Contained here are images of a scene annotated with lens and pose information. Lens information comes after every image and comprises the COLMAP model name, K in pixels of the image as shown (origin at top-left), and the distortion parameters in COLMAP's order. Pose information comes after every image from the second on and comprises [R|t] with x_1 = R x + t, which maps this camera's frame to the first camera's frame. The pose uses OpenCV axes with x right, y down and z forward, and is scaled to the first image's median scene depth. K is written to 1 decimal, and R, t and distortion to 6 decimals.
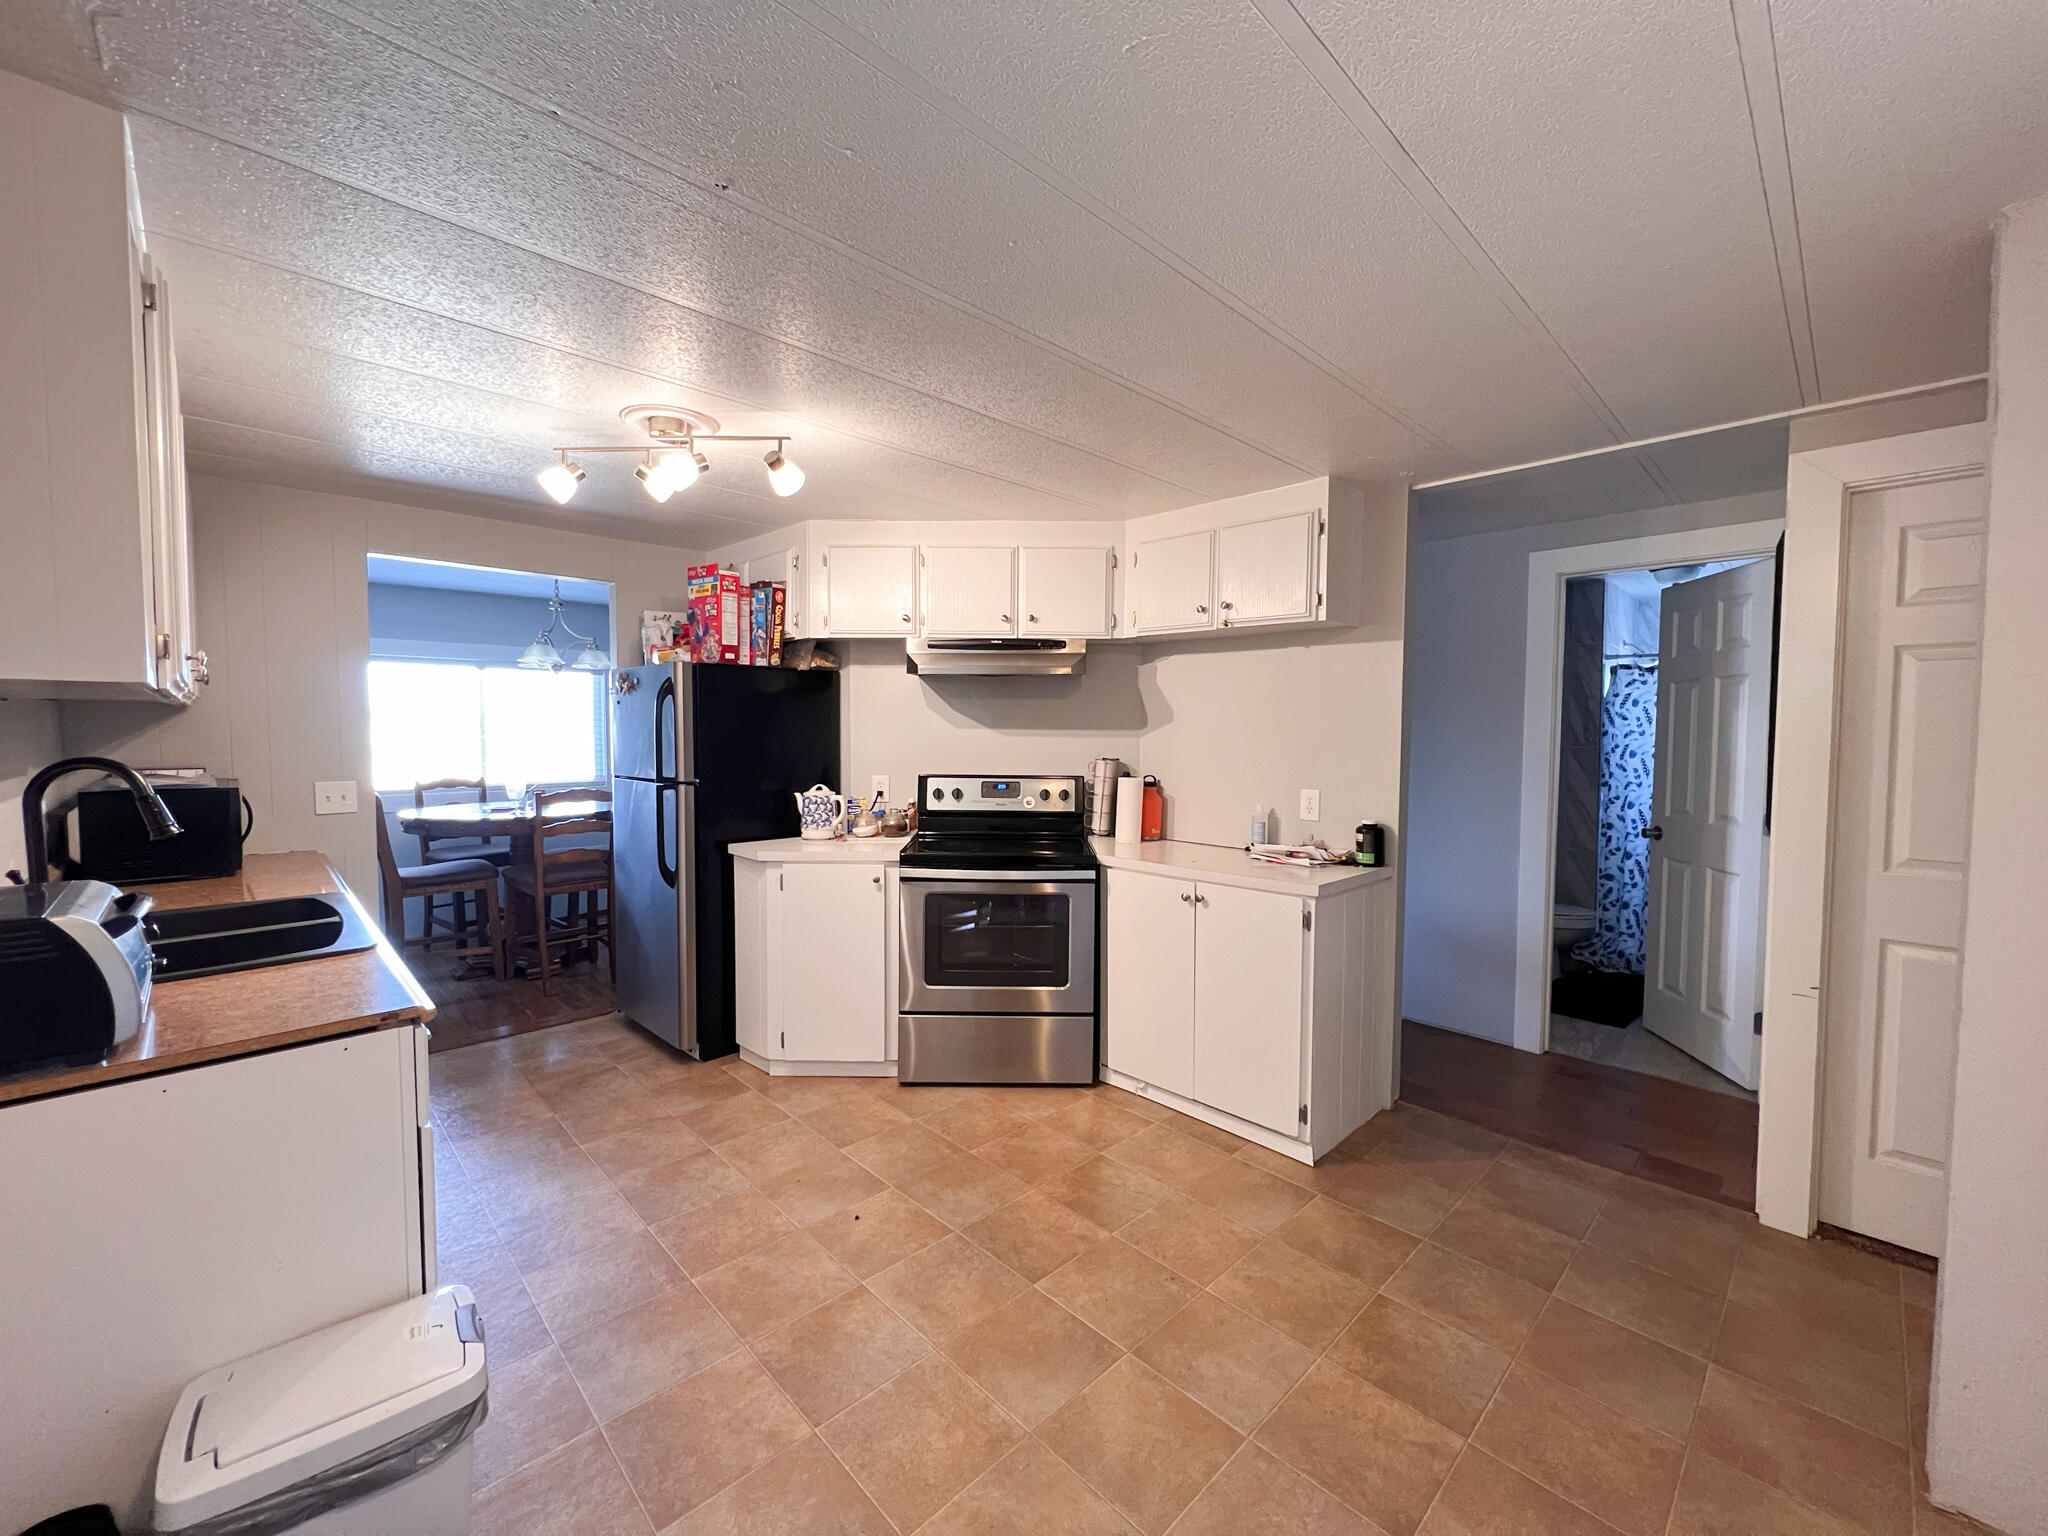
lens RADIAL K [[813.6, 0, 1027.8], [0, 813.6, 773.7], [0, 0, 1]] dist [0.001484, -0.000377]
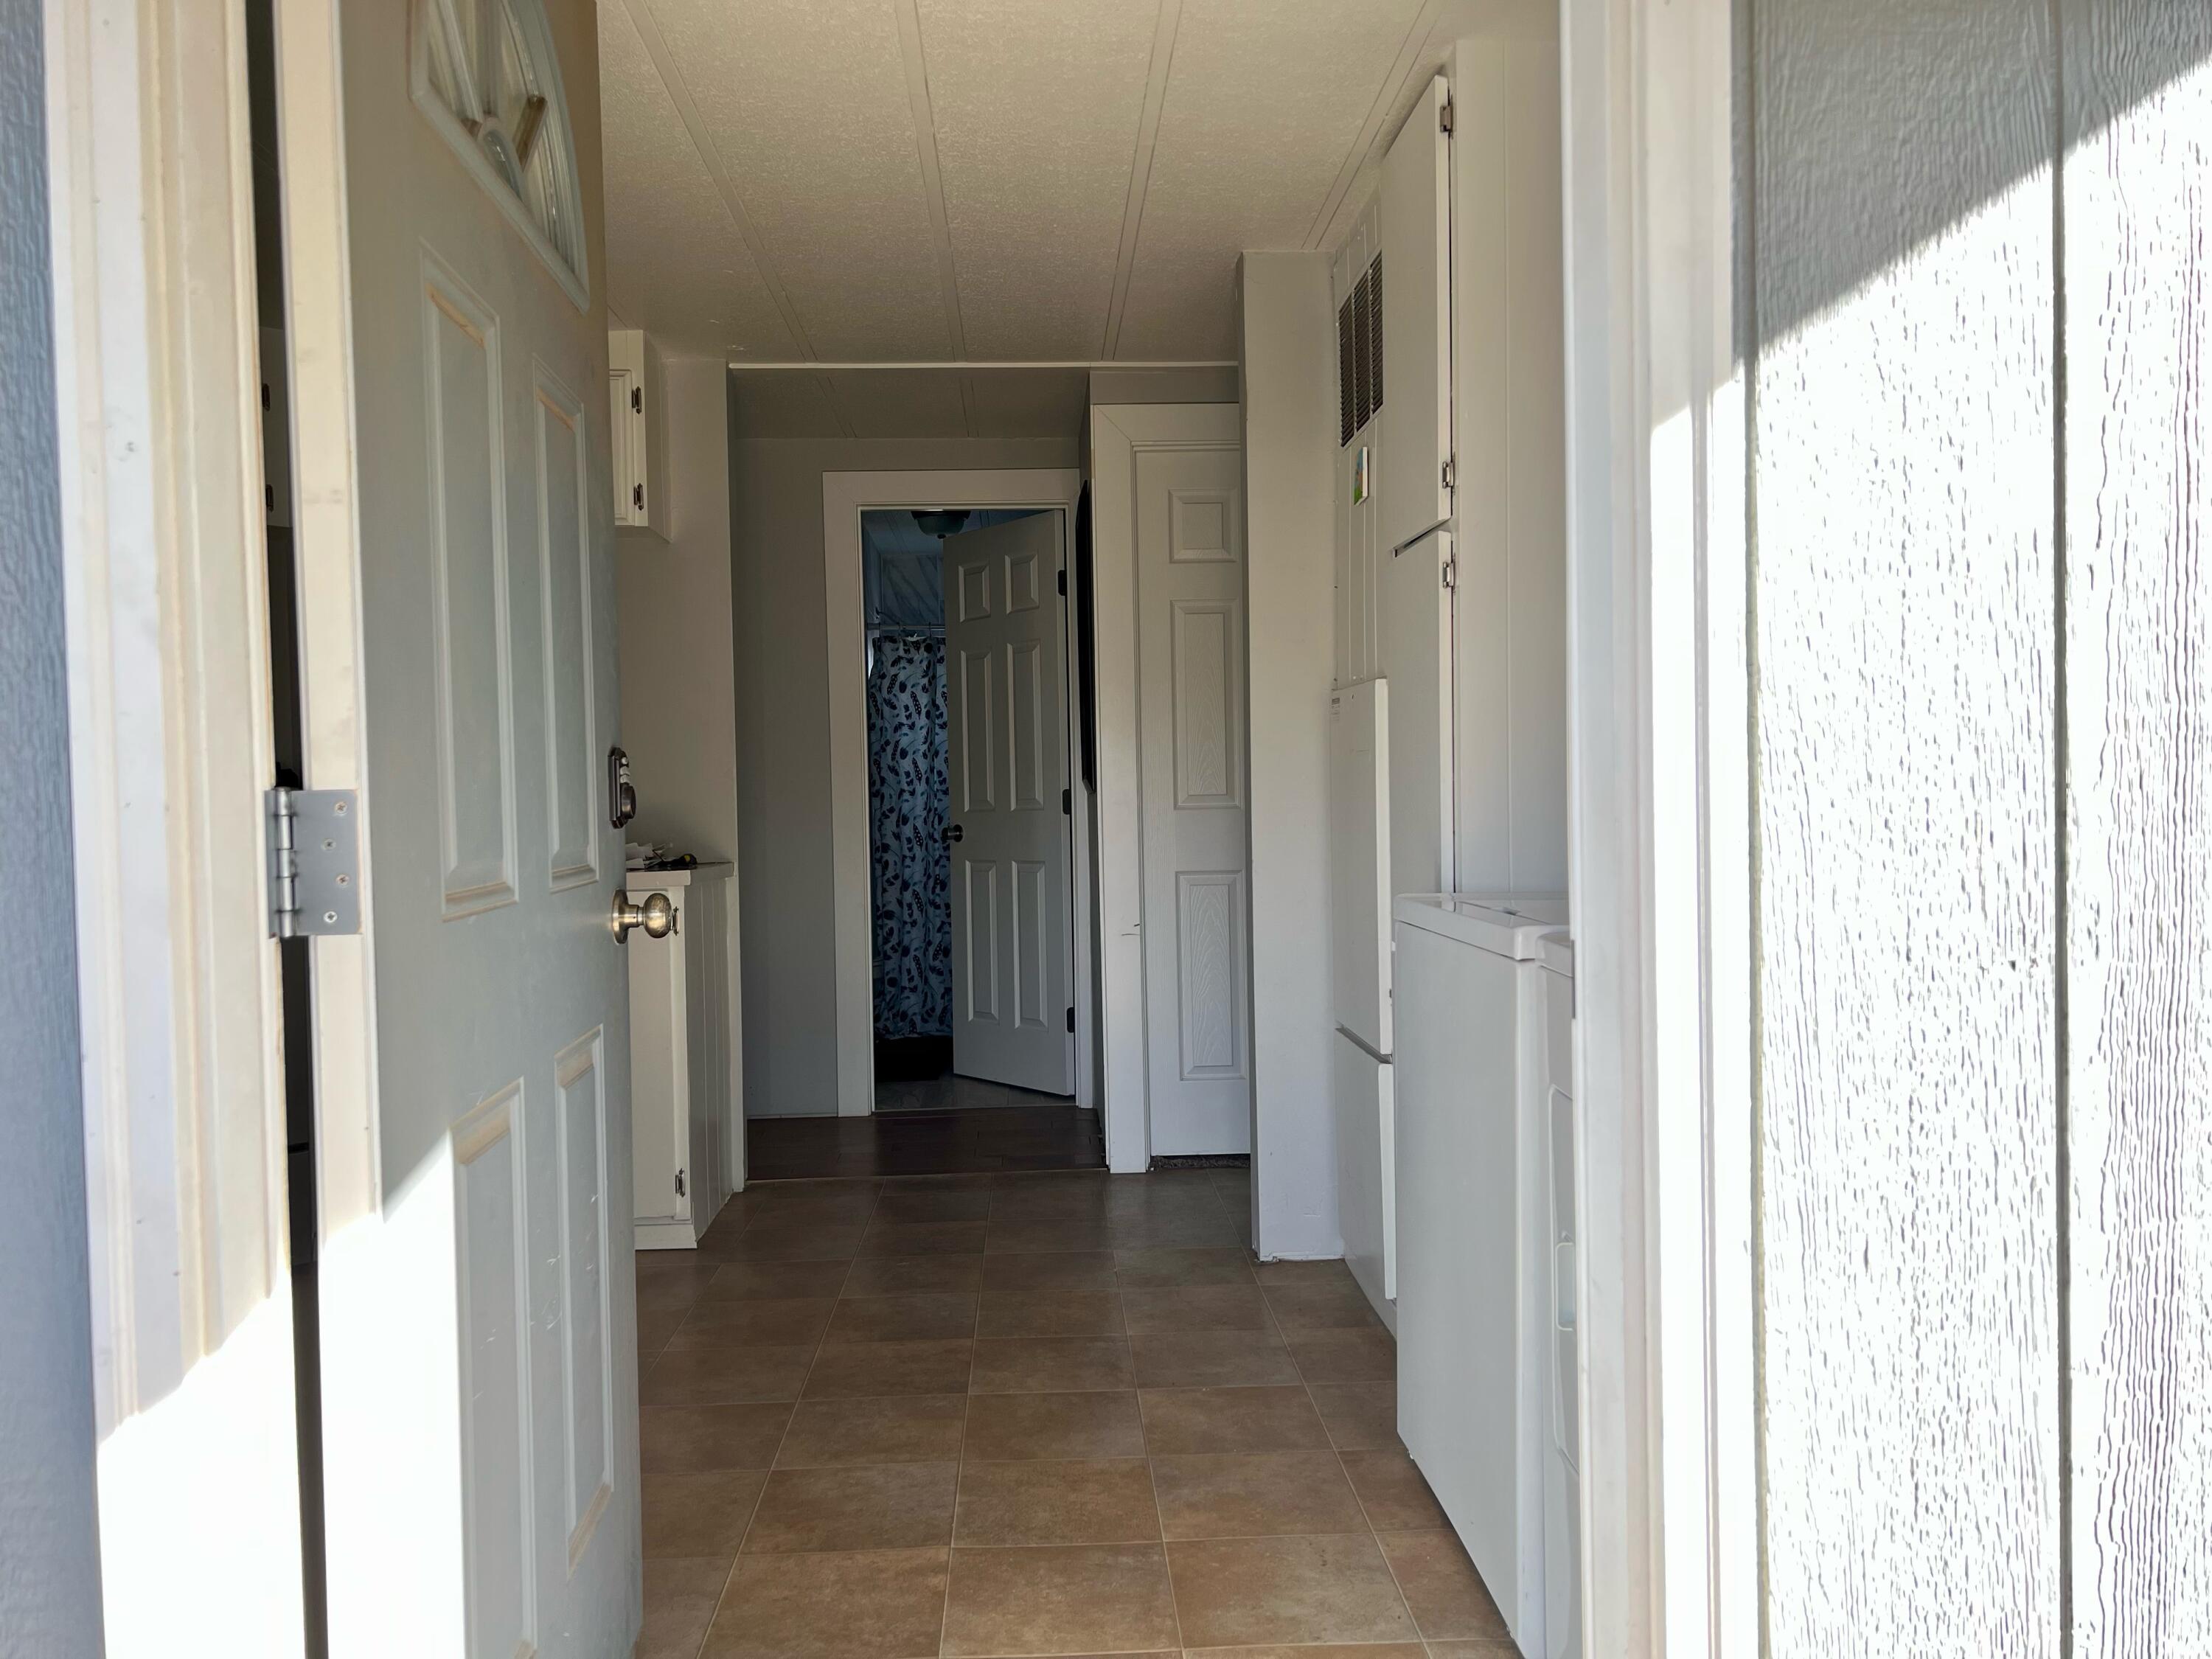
lens RADIAL K [[1654.3, 0, 1107.3], [0, 1654.3, 824.7], [0, 0, 1]] dist [0.008229, -0.001610]
pose [[0.660793, -0.022919, 0.750218, -0.308895], [0.057766, 0.998122, -0.020387, 0.087079], [-0.748342, 0.056808, 0.660876, -0.178172]]
